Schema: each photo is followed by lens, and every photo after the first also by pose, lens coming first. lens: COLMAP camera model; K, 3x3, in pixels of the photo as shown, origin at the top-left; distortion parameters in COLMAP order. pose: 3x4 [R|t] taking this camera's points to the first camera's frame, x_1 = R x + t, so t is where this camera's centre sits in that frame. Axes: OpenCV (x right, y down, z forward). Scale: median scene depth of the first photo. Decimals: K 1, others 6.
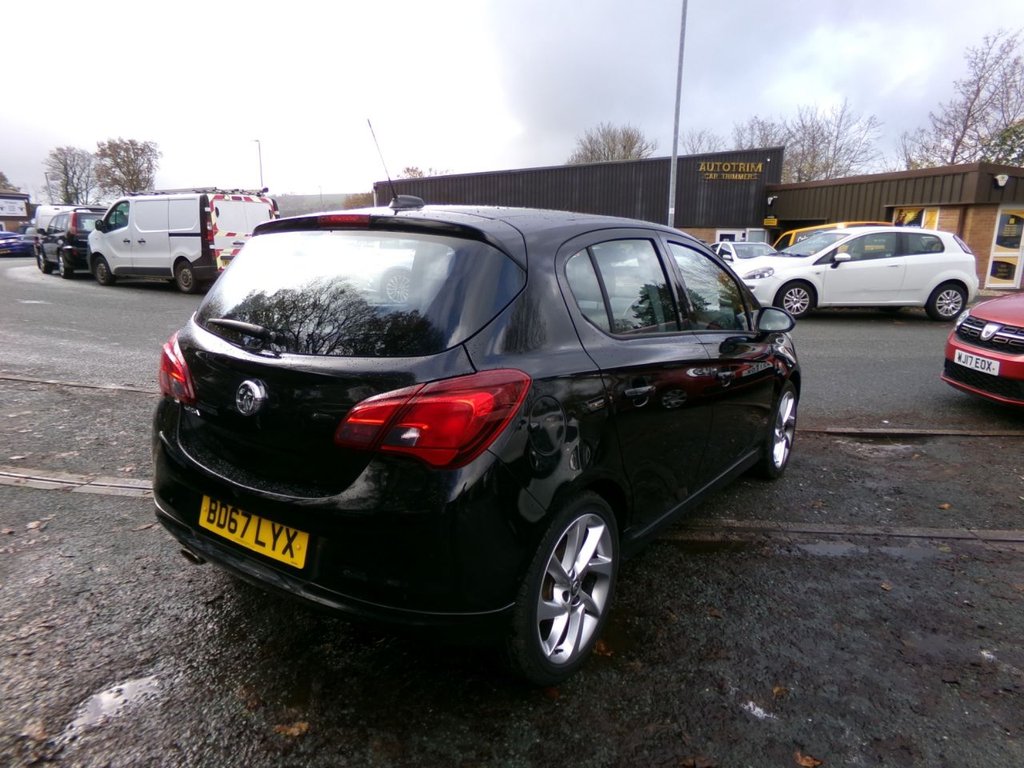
lens RADIAL K [[709.2, 0, 509.2], [0, 709.2, 409.3], [0, 0, 1]] dist [-0.005381, 0.039903]
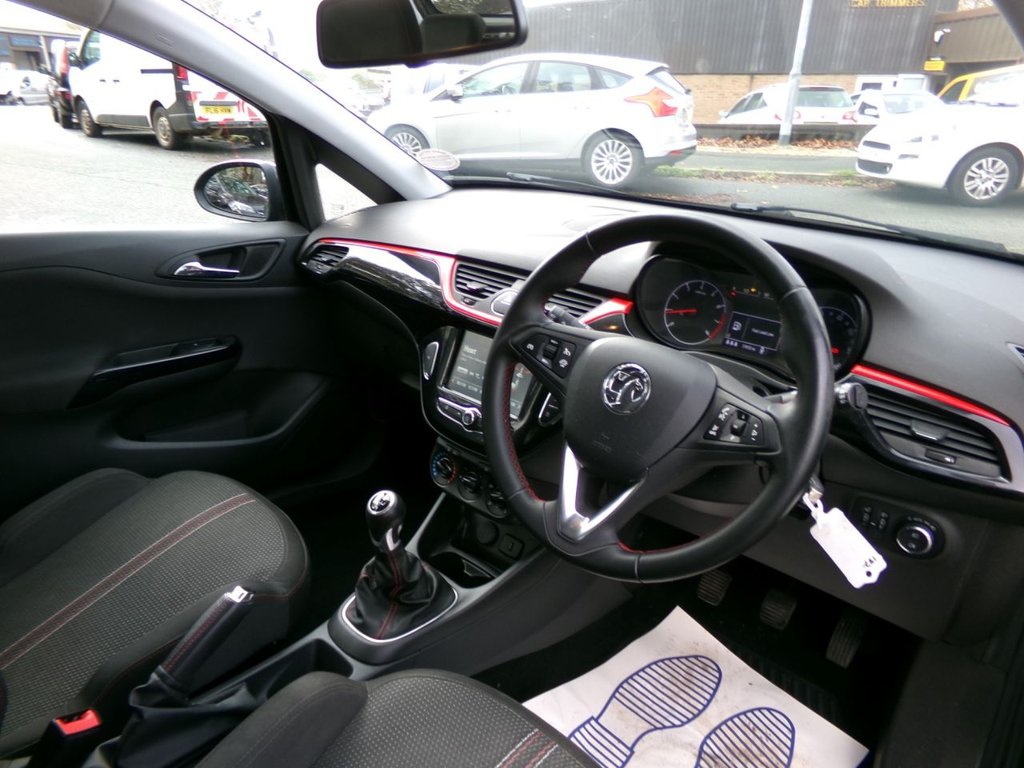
lens RADIAL K [[708.9, 0, 511.2], [0, 708.9, 369.4], [0, 0, 1]] dist [-0.037669, 0.086243]
pose [[0.989711, 0.059588, -0.130082, 0.040593], [-0.041326, 0.989454, 0.138828, -0.031227], [0.136983, -0.132024, 0.981736, 0.166342]]
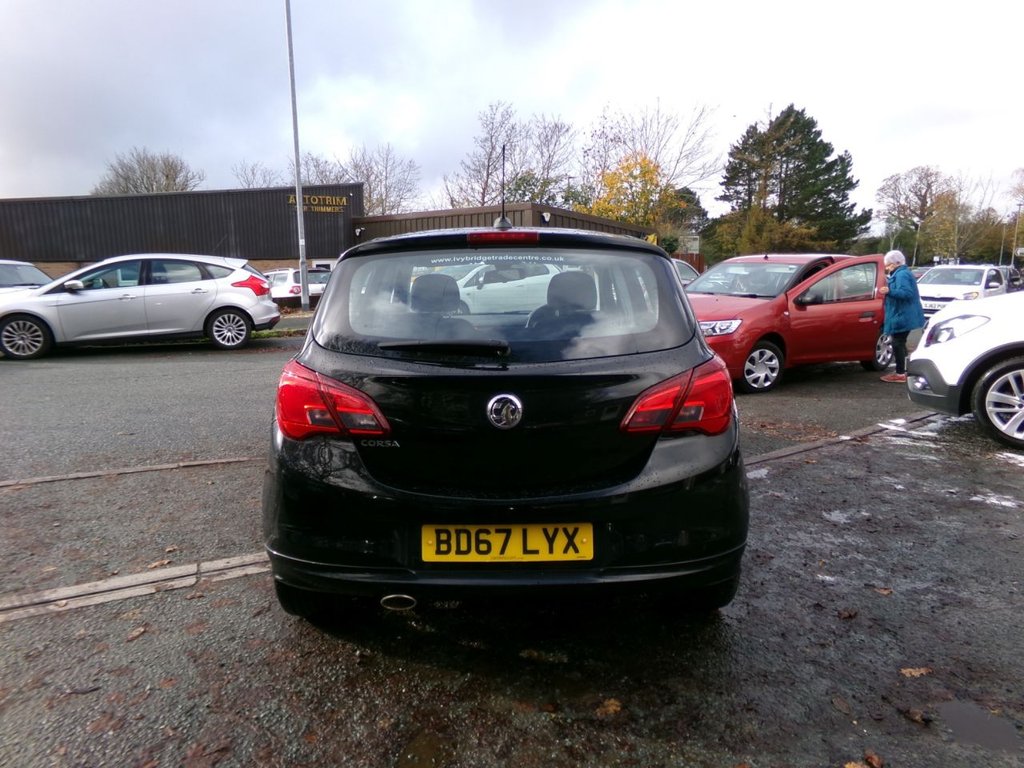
lens RADIAL K [[709.2, 0, 514.3], [0, 709.2, 416.8], [0, 0, 1]] dist [-0.039914, 0.079003]
pose [[0.808880, -0.147614, 0.569142, -0.113313], [0.165716, 0.985967, 0.020203, -0.003280], [-0.564137, 0.077974, 0.821991, 0.020267]]
